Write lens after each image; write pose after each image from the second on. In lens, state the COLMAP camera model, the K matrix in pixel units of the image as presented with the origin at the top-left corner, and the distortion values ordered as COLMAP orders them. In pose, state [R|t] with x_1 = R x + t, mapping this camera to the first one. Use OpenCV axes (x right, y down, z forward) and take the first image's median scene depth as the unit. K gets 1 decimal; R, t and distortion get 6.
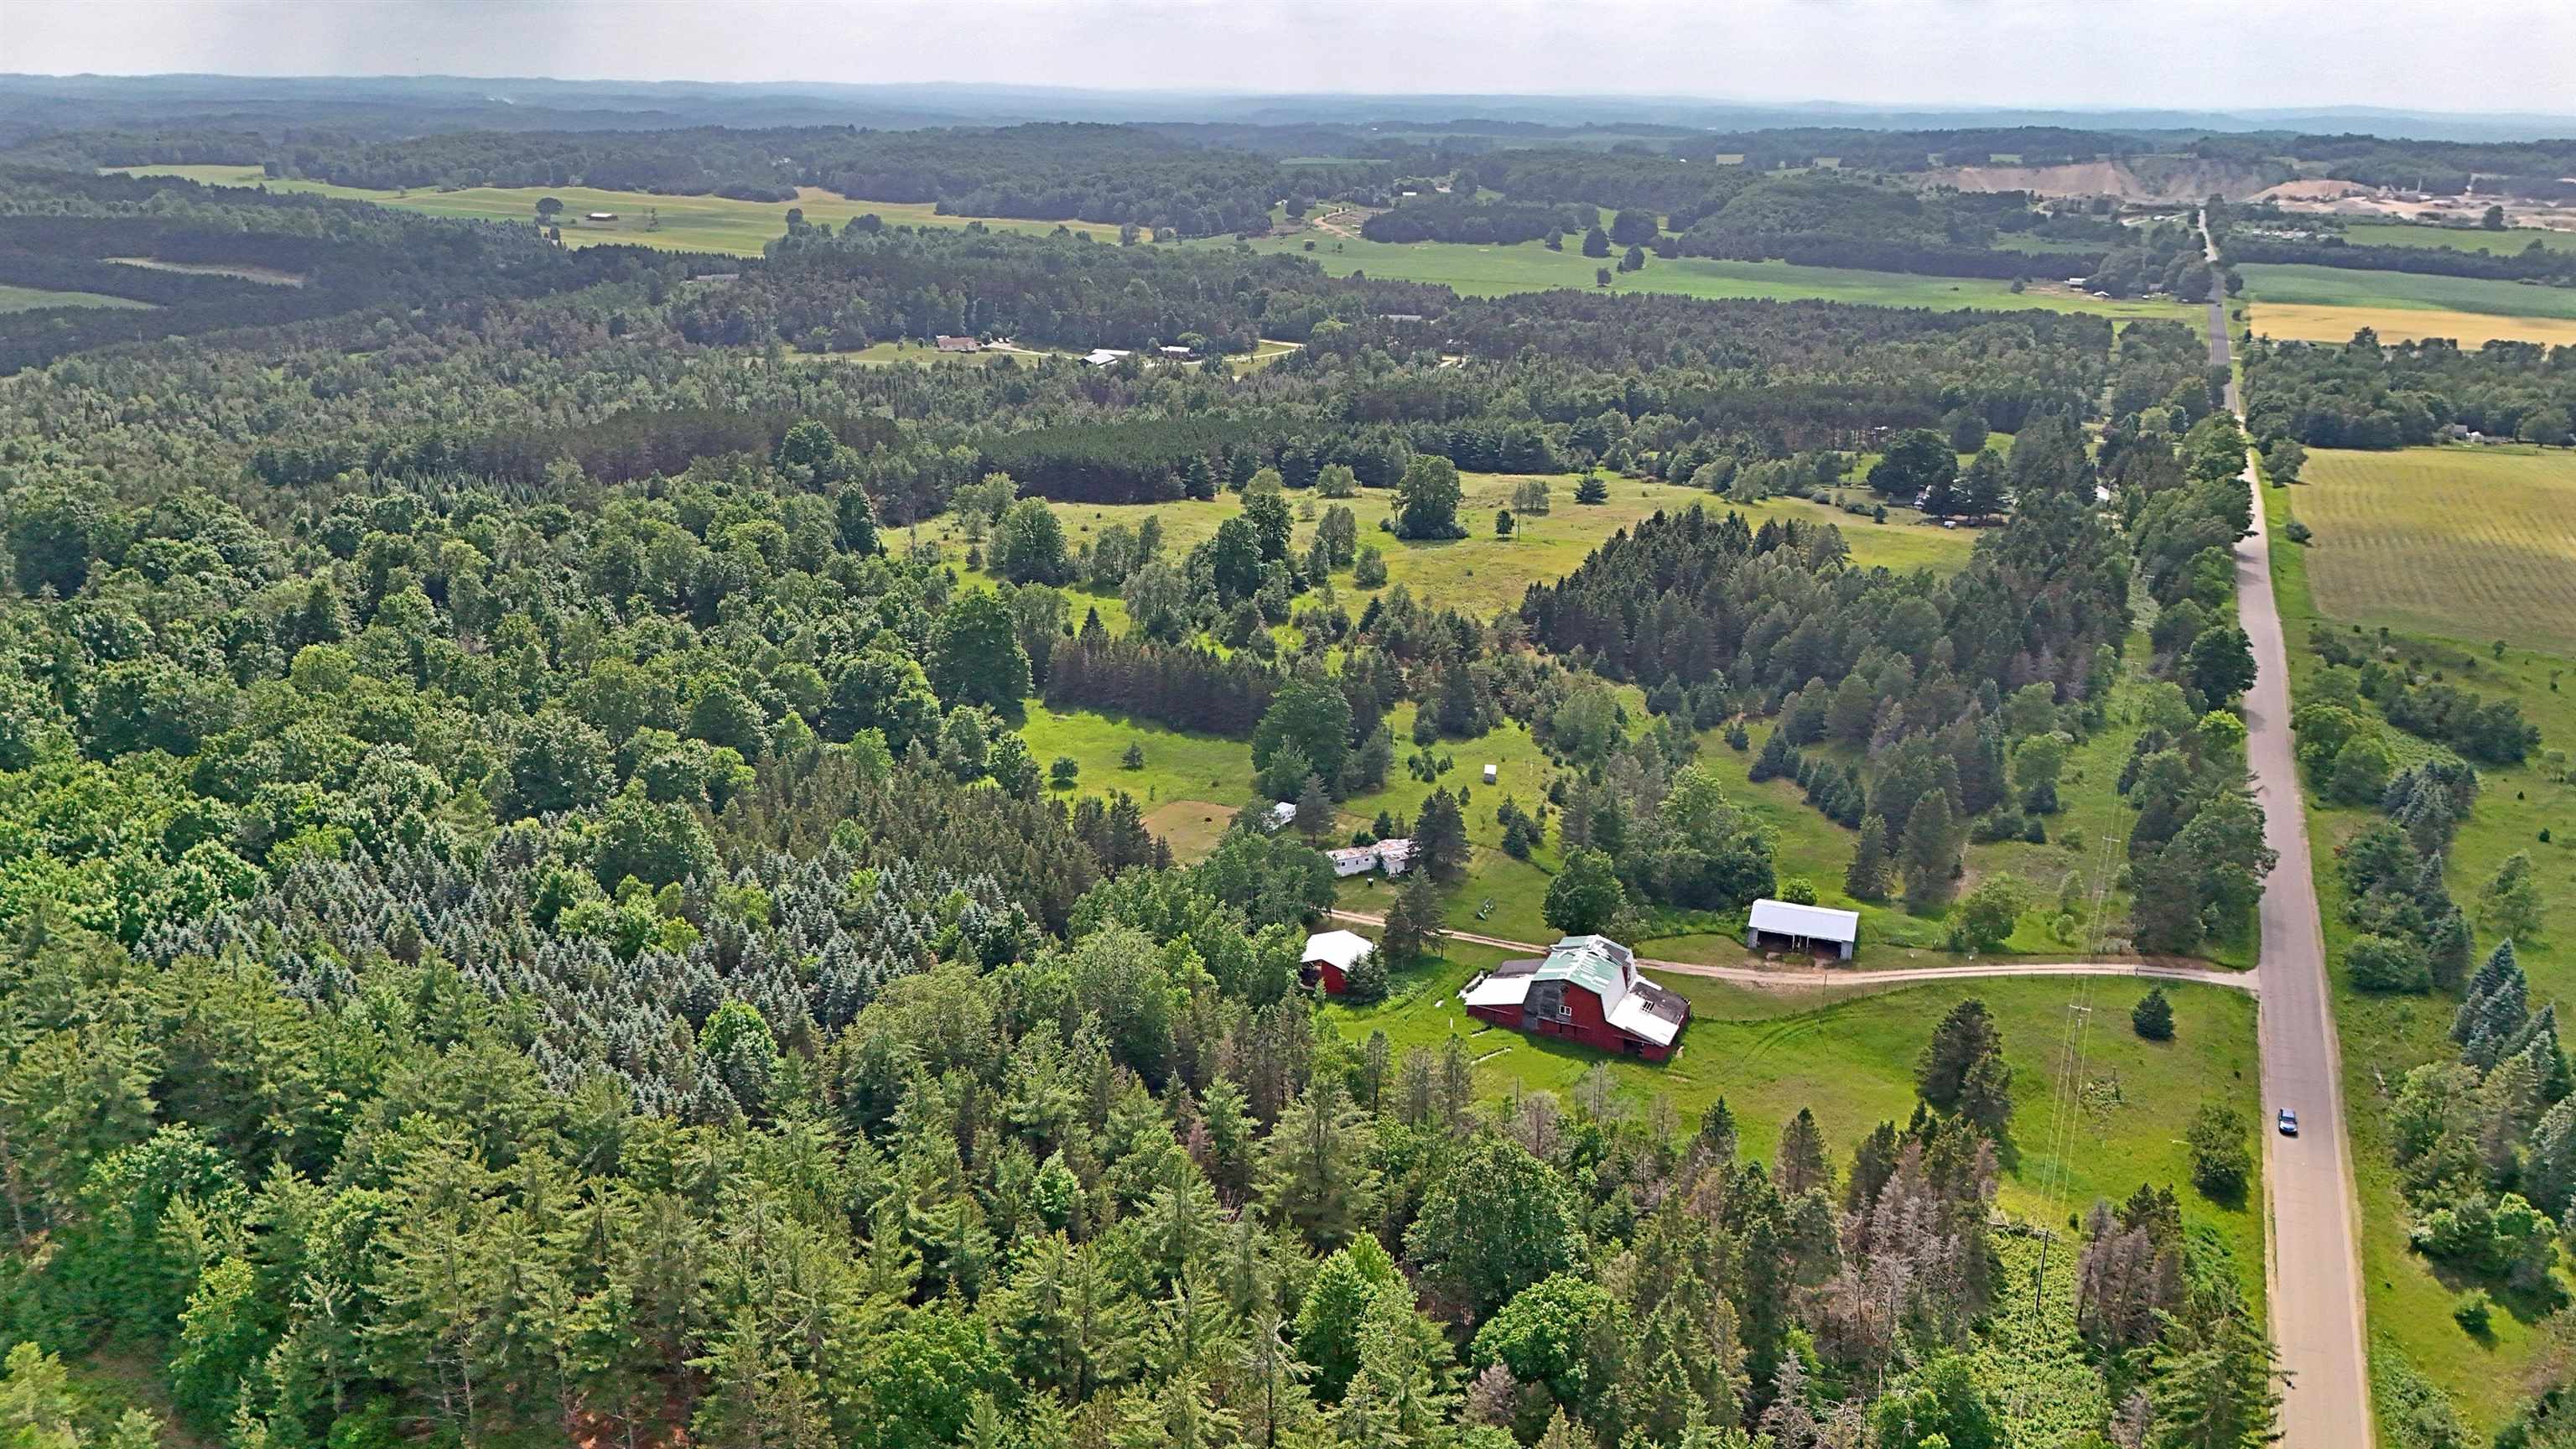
lens RADIAL K [[1915.9, 0, 1288.0], [0, 1915.9, 724.5], [0, 0, 1]] dist [0.082703, -0.091882]
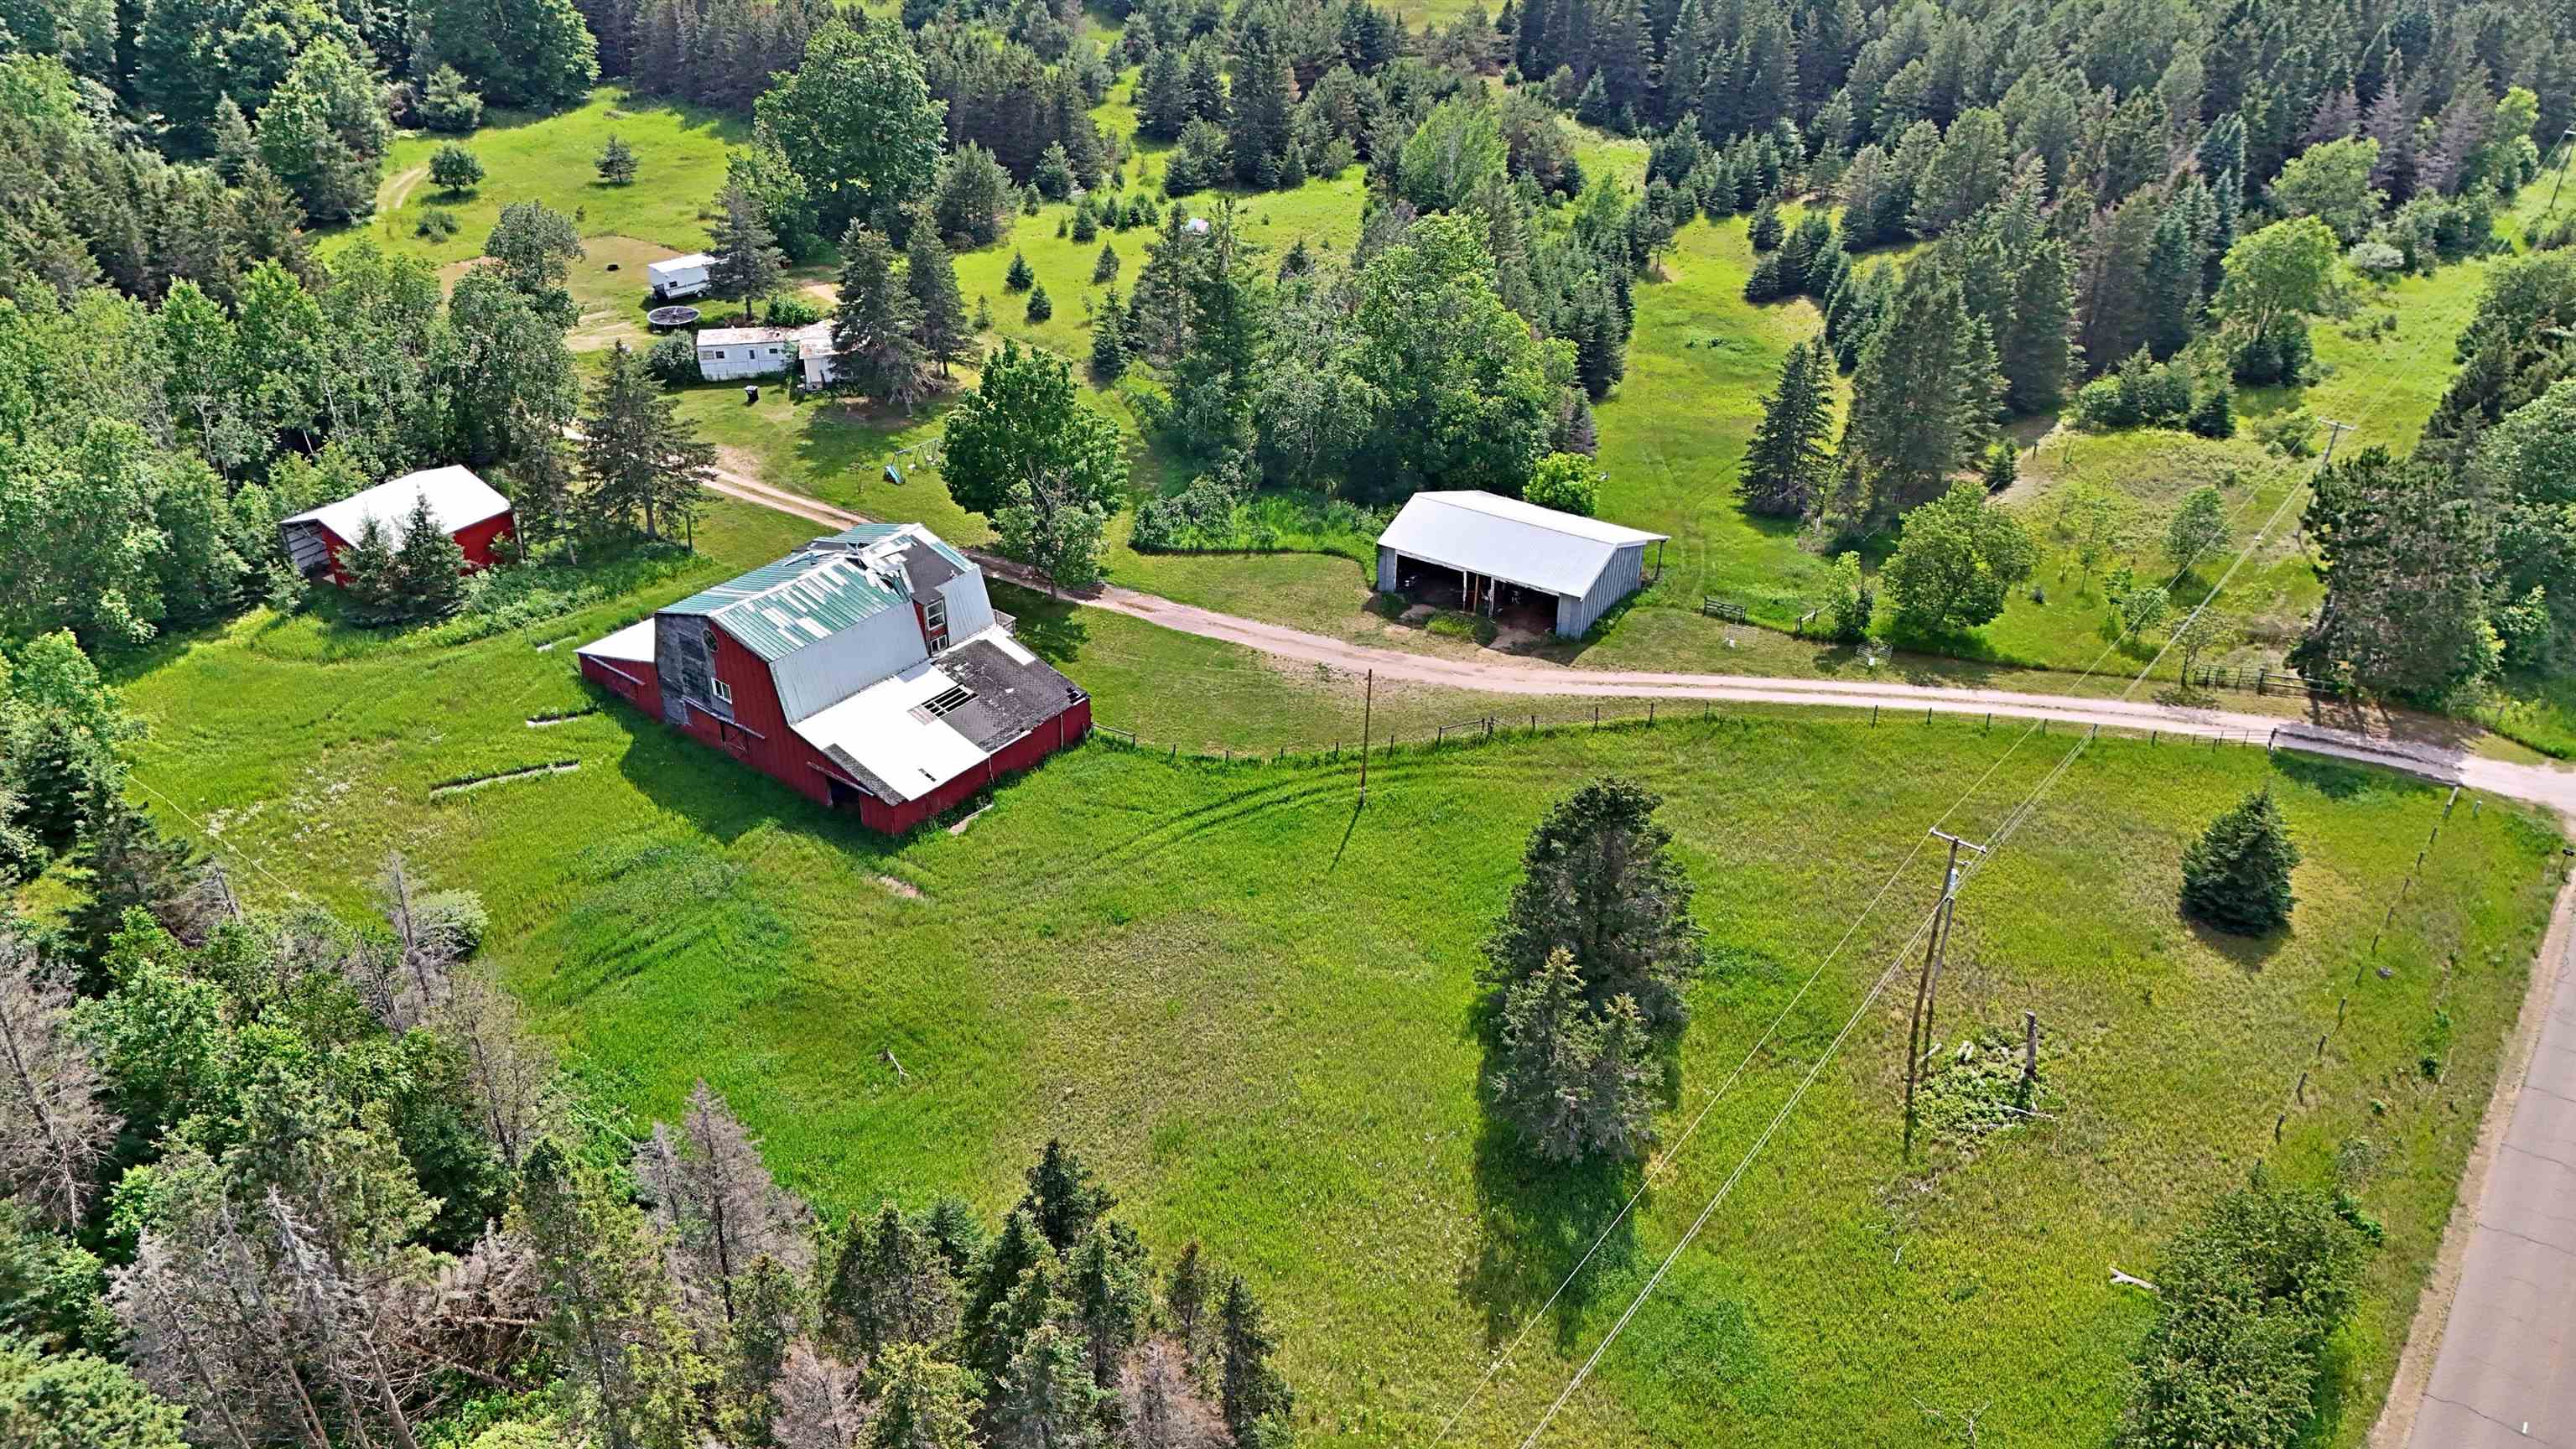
lens RADIAL K [[1915.9, 0, 1288.0], [0, 1915.9, 724.5], [0, 0, 1]] dist [0.082703, -0.091882]
pose [[0.975538, 0.112579, -0.188815, 0.307463], [-0.071621, 0.974819, 0.211185, 0.053317], [0.207835, -0.192496, 0.959036, 0.561289]]
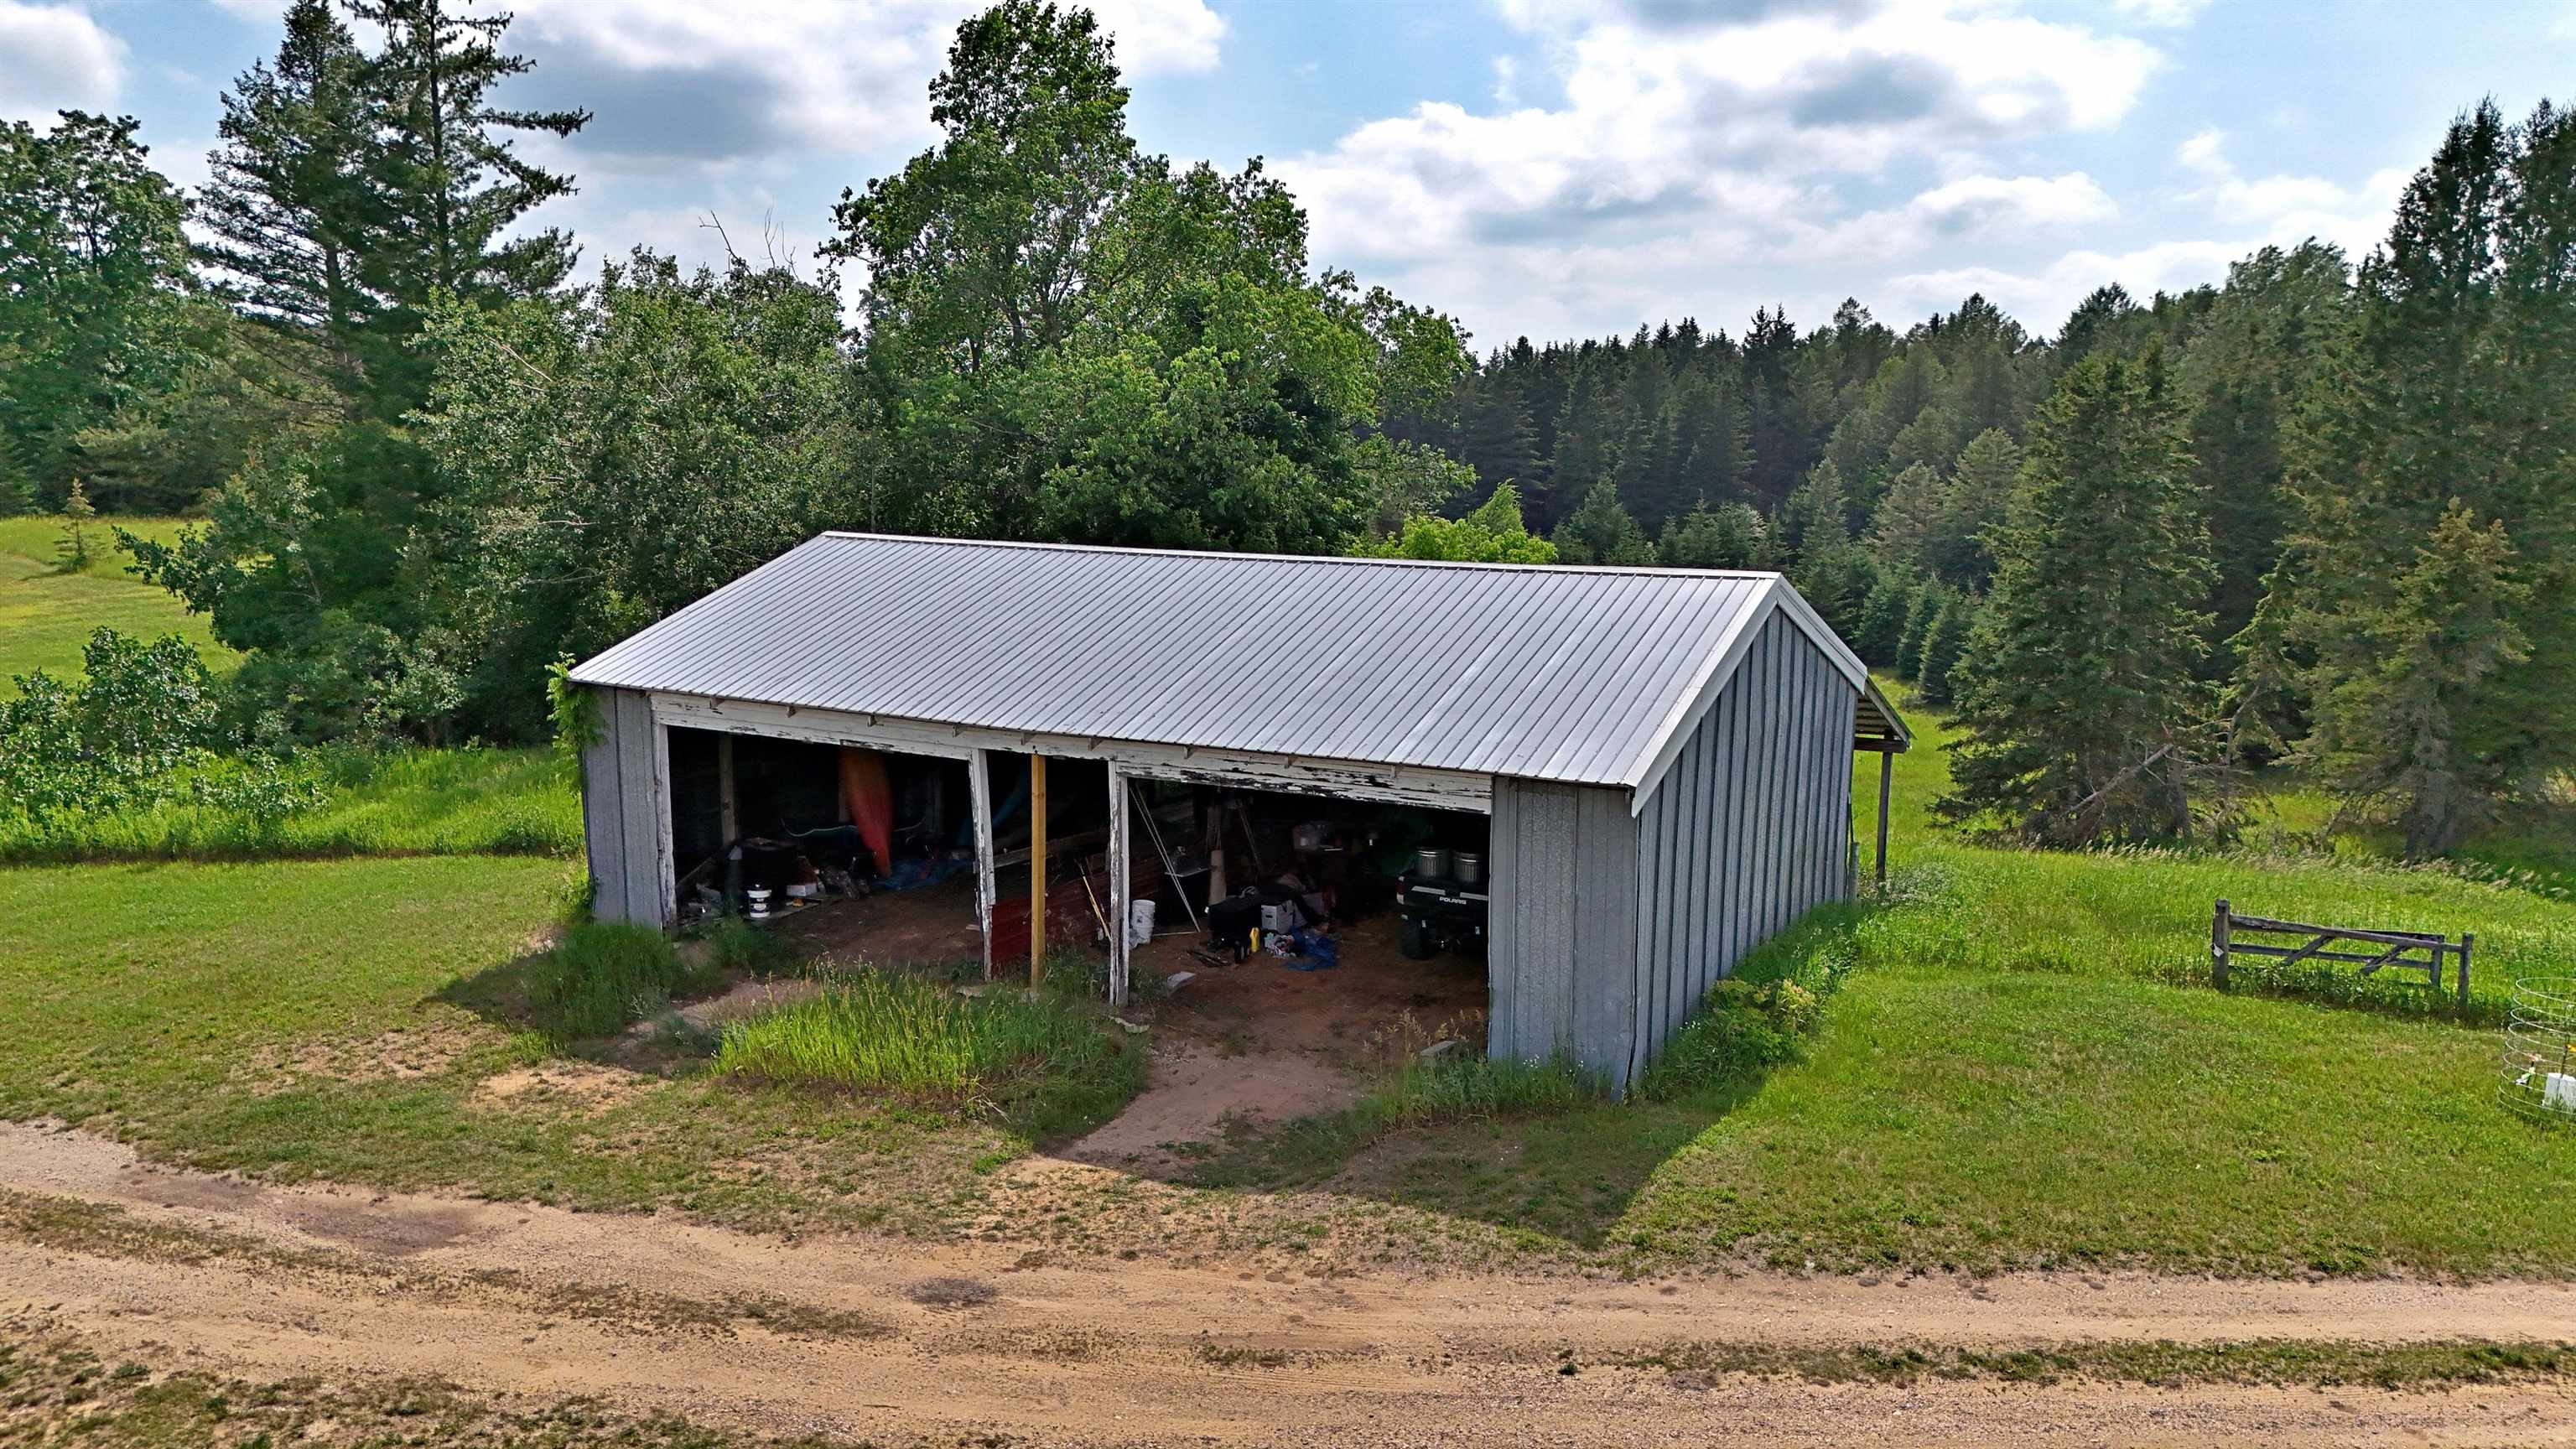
lens RADIAL K [[1915.9, 0, 1288.0], [0, 1915.9, 724.5], [0, 0, 1]] dist [0.082703, -0.091882]
pose [[0.988004, 0.031379, -0.151206, 0.285538], [-0.055872, 0.985441, -0.160575, 0.119341], [0.143966, 0.167097, 0.975373, 0.916934]]
